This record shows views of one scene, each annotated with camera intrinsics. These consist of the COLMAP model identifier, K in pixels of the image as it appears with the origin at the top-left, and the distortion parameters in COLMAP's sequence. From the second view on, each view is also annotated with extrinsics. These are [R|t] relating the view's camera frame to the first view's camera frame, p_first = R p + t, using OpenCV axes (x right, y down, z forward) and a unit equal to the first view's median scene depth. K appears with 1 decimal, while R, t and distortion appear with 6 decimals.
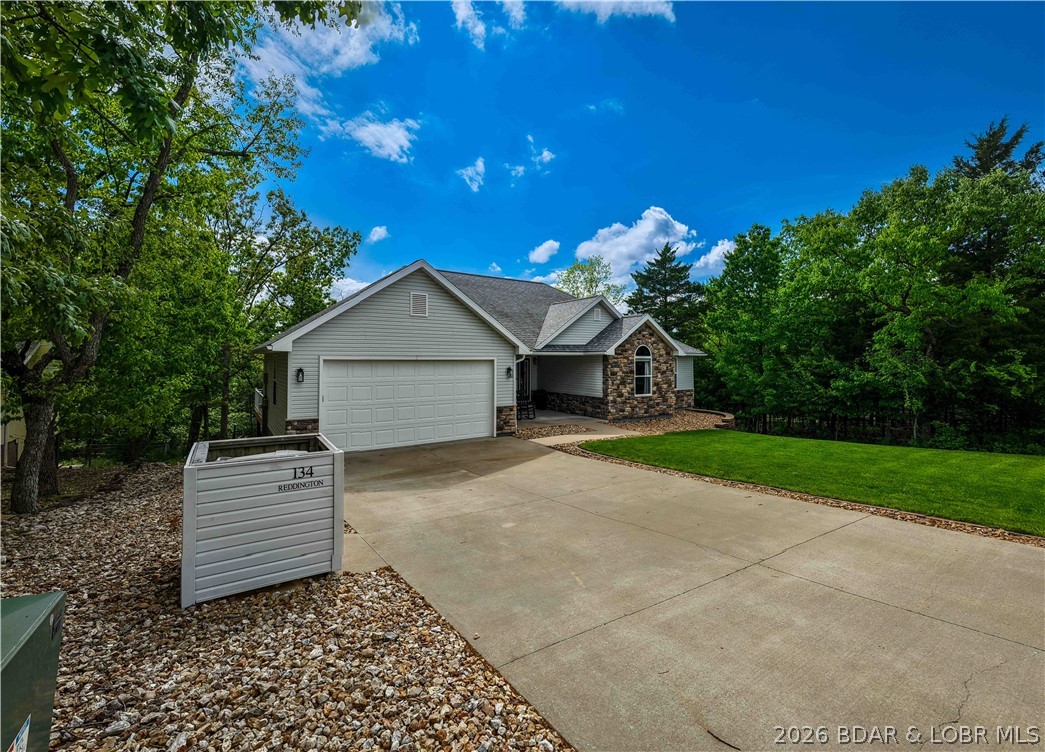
lens RADIAL K [[445.6, 0, 521.1], [0, 445.6, 365.4], [0, 0, 1]] dist [-0.016065, 0.002575]
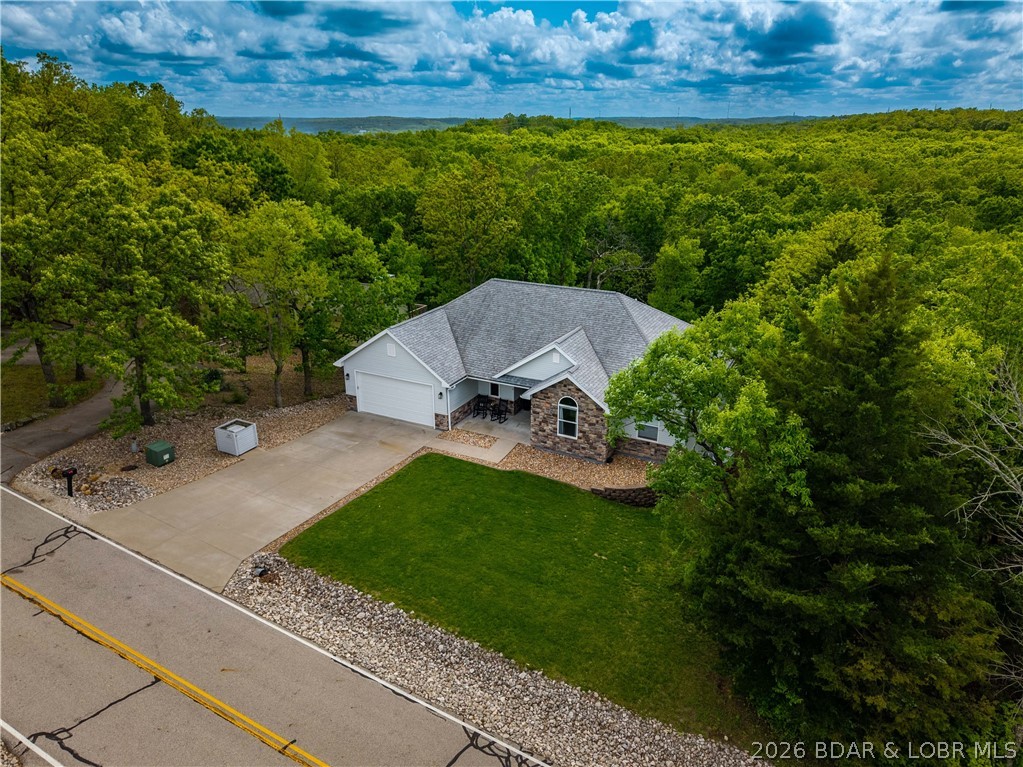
lens RADIAL K [[699.2, 0, 500.6], [0, 699.2, 379.0], [0, 0, 1]] dist [0.006501, -0.002770]
pose [[0.478591, 0.312987, -0.820360, 1.692261], [-0.001618, 0.934623, 0.355637, -0.745293], [0.878036, -0.168877, 0.447808, 0.053381]]
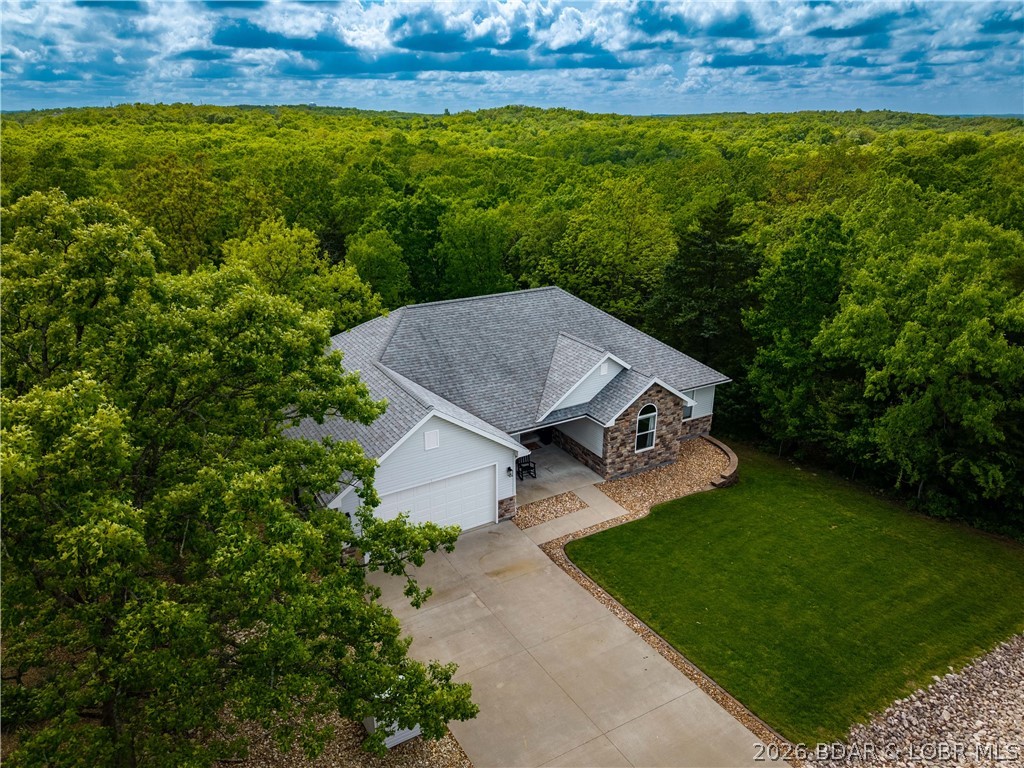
lens RADIAL K [[699.9, 0, 516.5], [0, 699.9, 388.8], [0, 0, 1]] dist [0.006501, -0.002770]
pose [[0.998933, 0.028449, -0.036369, 0.038913], [-0.013318, 0.931689, 0.363012, -0.652954], [0.044212, -0.362141, 0.931074, -0.455204]]
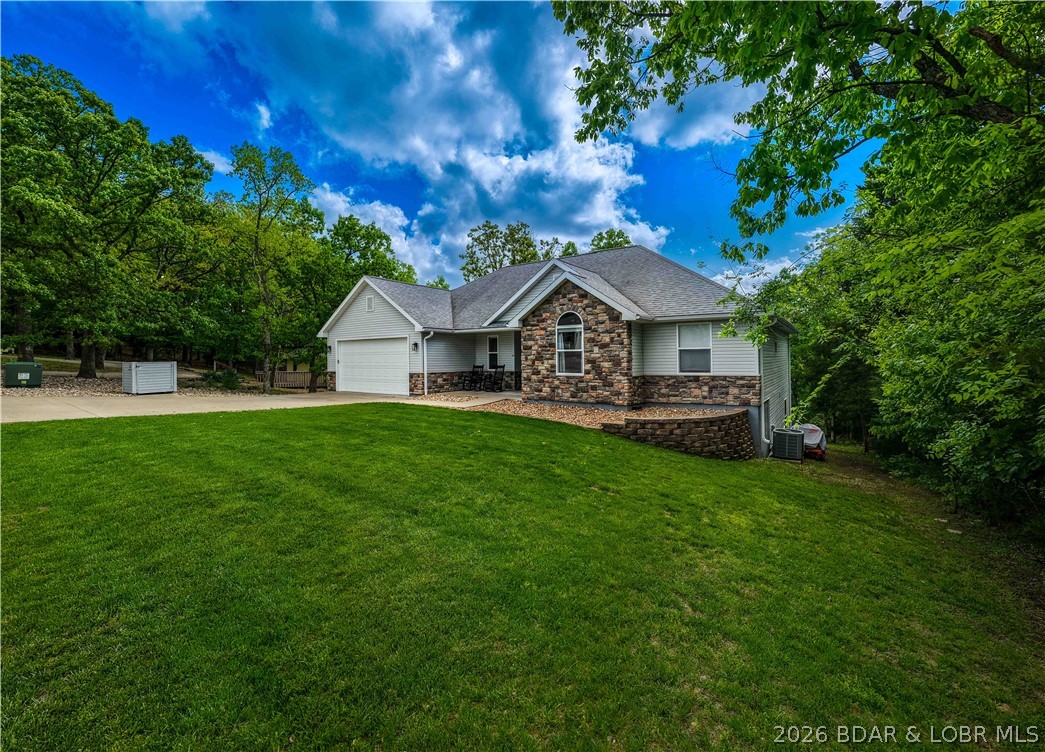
lens RADIAL K [[445.6, 0, 515.2], [0, 445.6, 347.1], [0, 0, 1]] dist [-0.016065, 0.002575]
pose [[0.357472, -0.020726, -0.933694, 1.007514], [0.003947, 0.999778, -0.020682, 0.035284], [0.933915, 0.003707, 0.357475, 0.642864]]
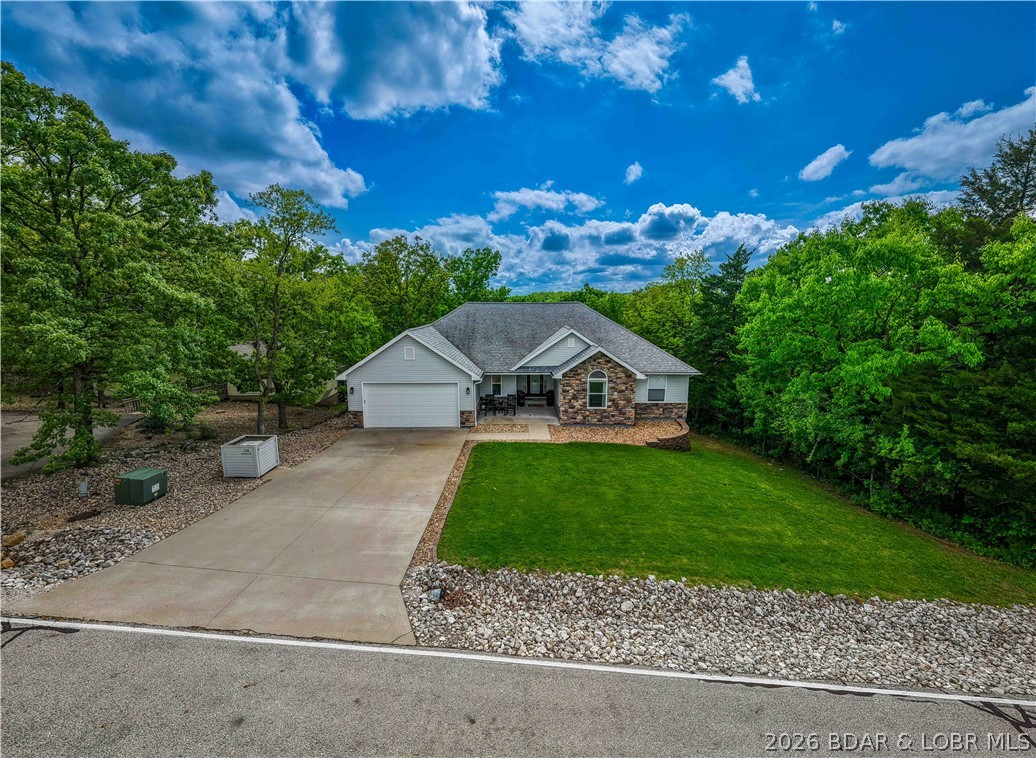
lens RADIAL K [[438.7, 0, 515.4], [0, 438.7, 367.7], [0, 0, 1]] dist [0.002183, -0.000105]
pose [[0.827001, 0.090149, -0.554925, 0.796361], [-0.003764, 0.987926, 0.154882, -0.252200], [0.562188, -0.125999, 0.817355, -0.164224]]
